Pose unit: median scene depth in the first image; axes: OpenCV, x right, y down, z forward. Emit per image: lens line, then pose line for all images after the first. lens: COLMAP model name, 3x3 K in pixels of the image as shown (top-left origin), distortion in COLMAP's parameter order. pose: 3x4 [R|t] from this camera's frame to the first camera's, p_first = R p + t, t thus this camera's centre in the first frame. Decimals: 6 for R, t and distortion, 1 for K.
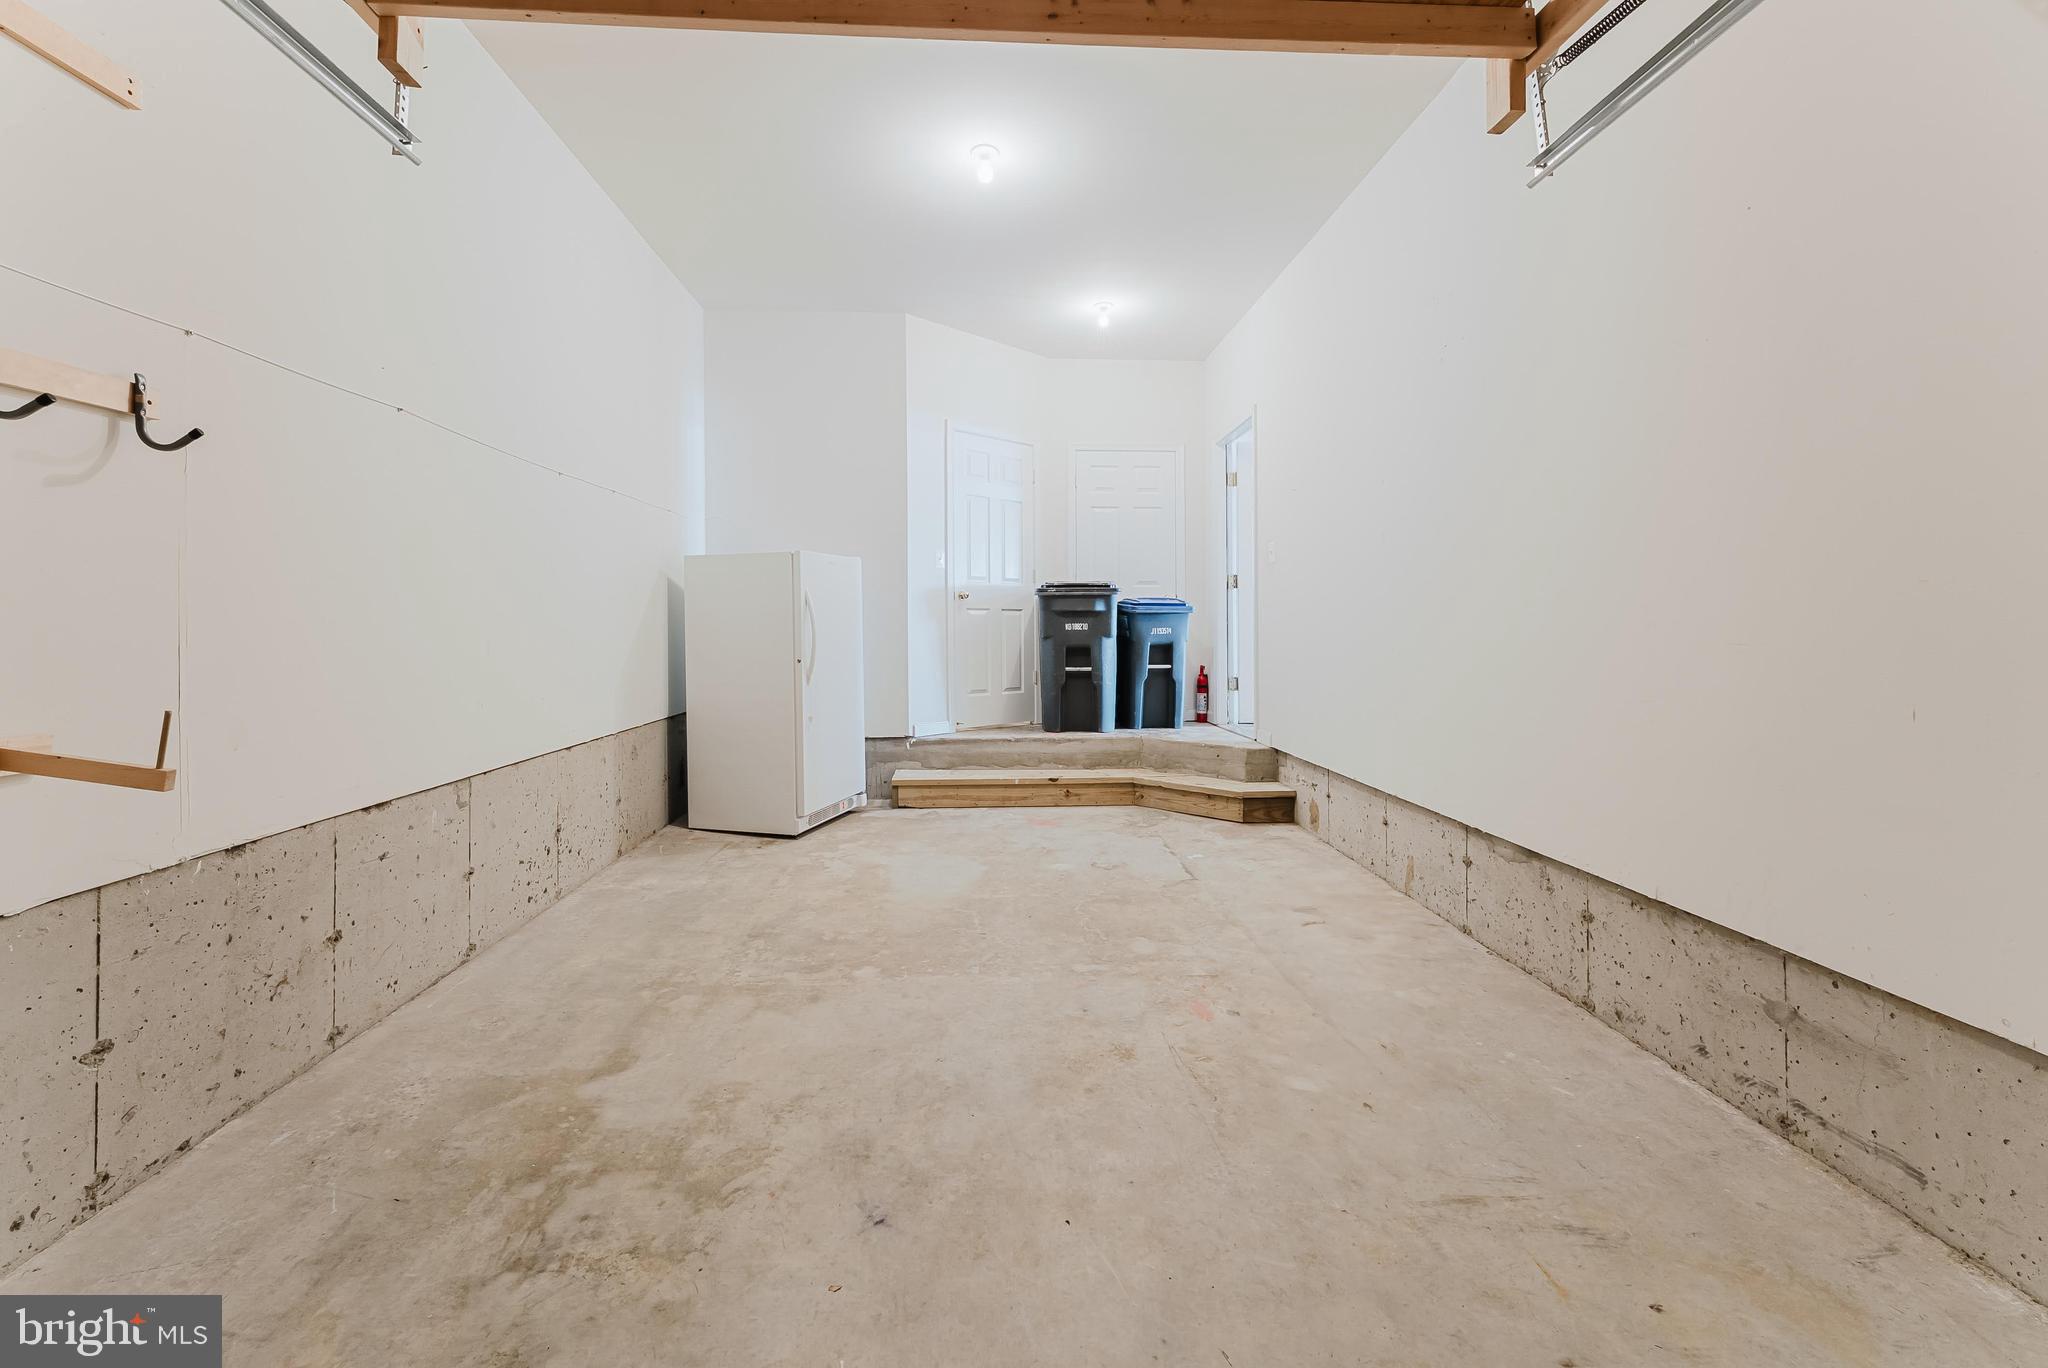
lens RADIAL K [[820.4, 0, 1047.9], [0, 820.4, 673.8], [0, 0, 1]] dist [0.000817, 0.000423]
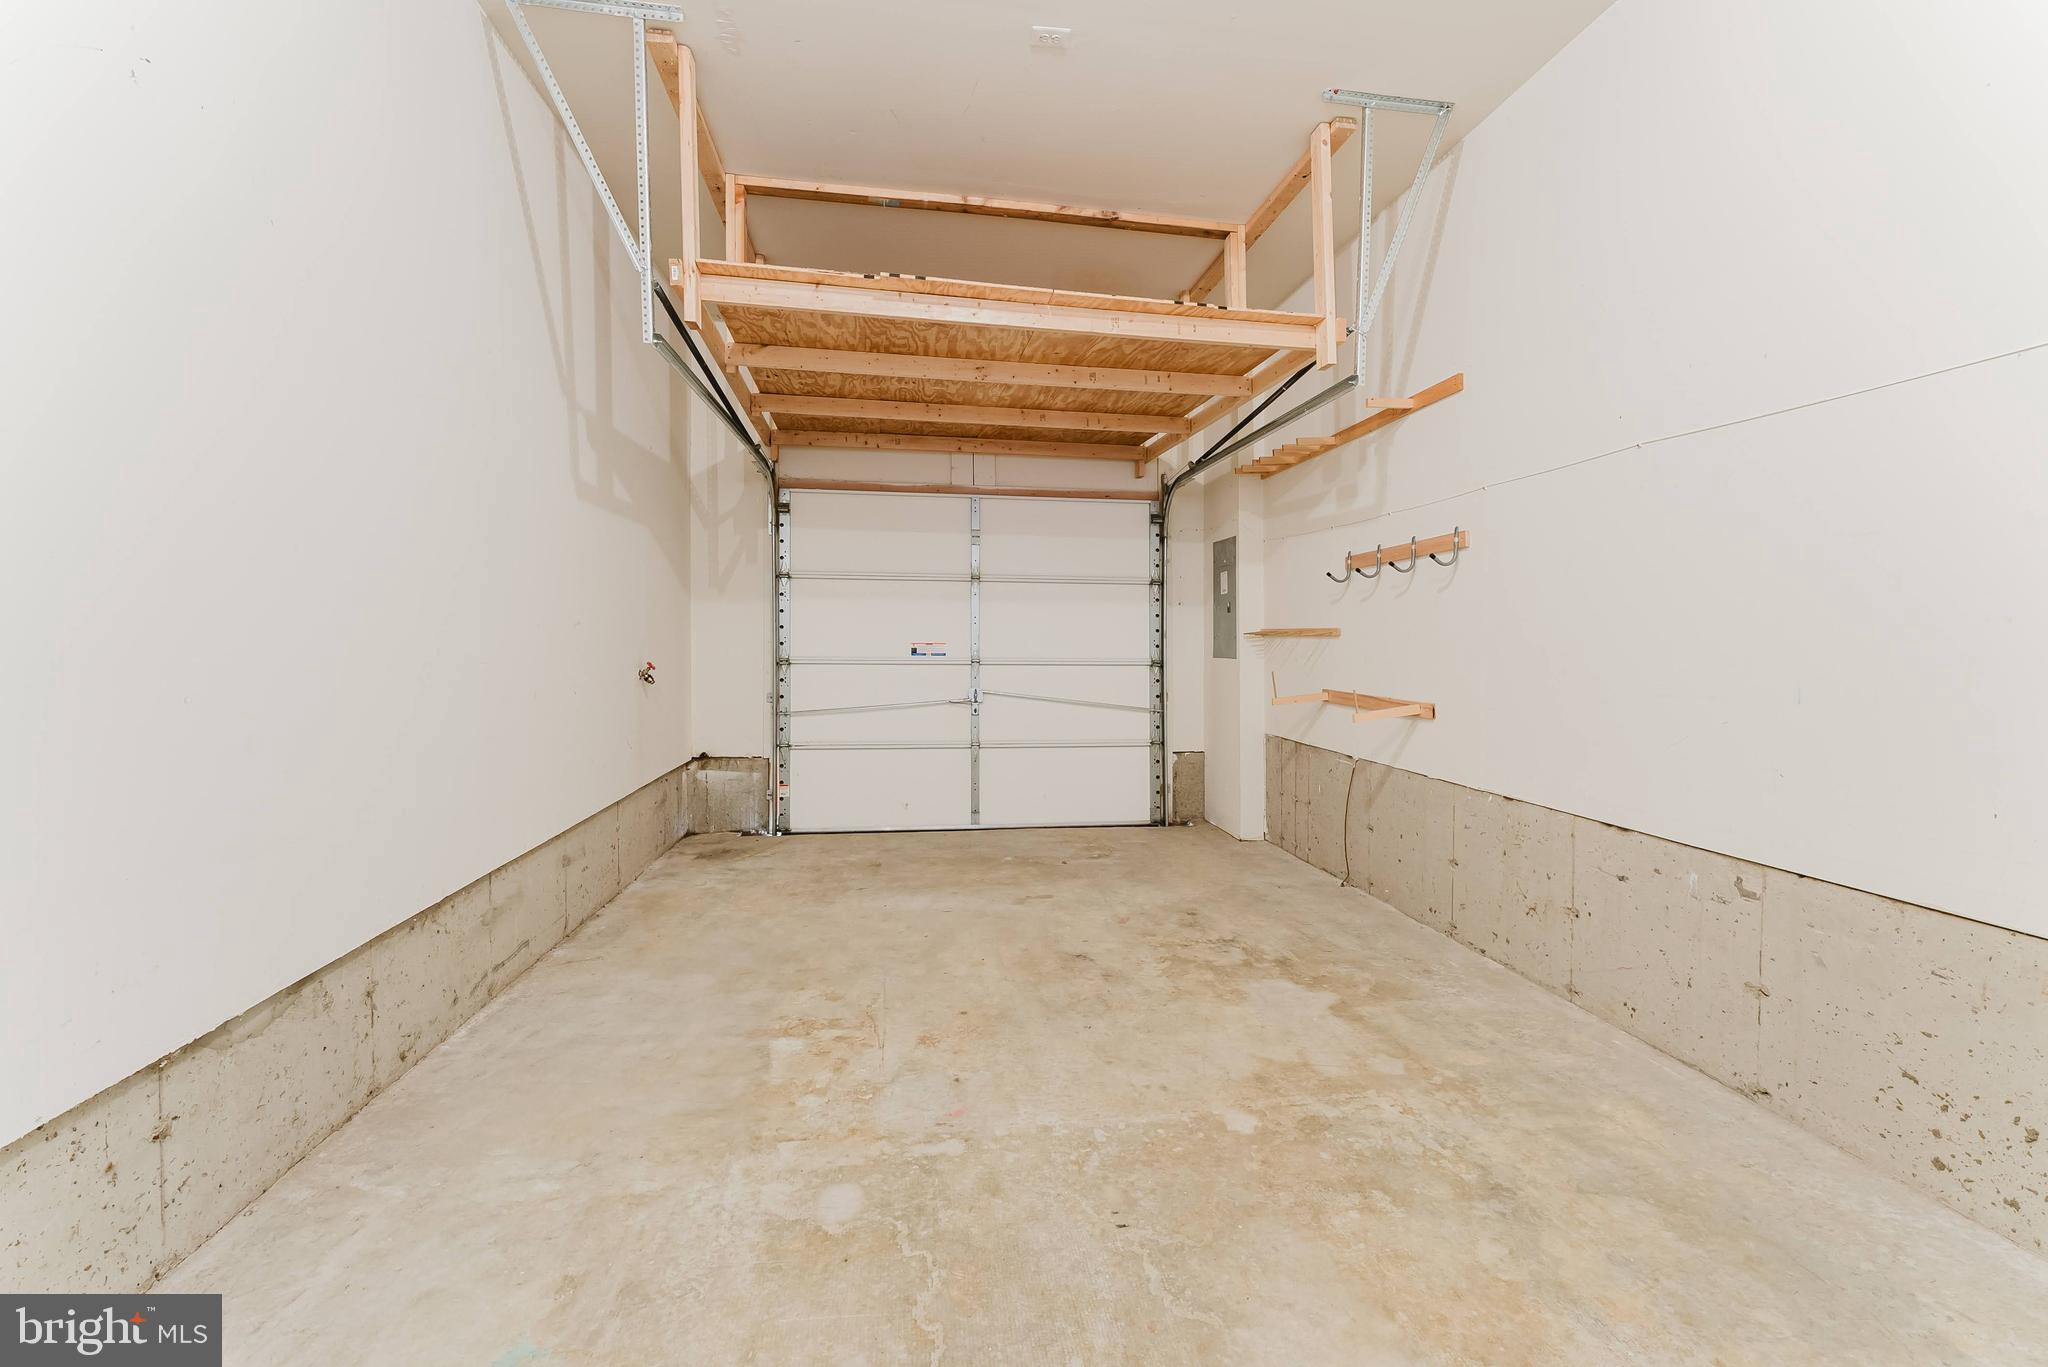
lens RADIAL K [[820.4, 0, 1047.9], [0, 820.4, 673.3], [0, 0, 1]] dist [0.000817, 0.000423]
pose [[-0.996730, -0.006023, -0.080582, 0.019742], [-0.013775, 0.995287, 0.095992, -0.122351], [0.079624, 0.096788, -0.992115, 1.799671]]
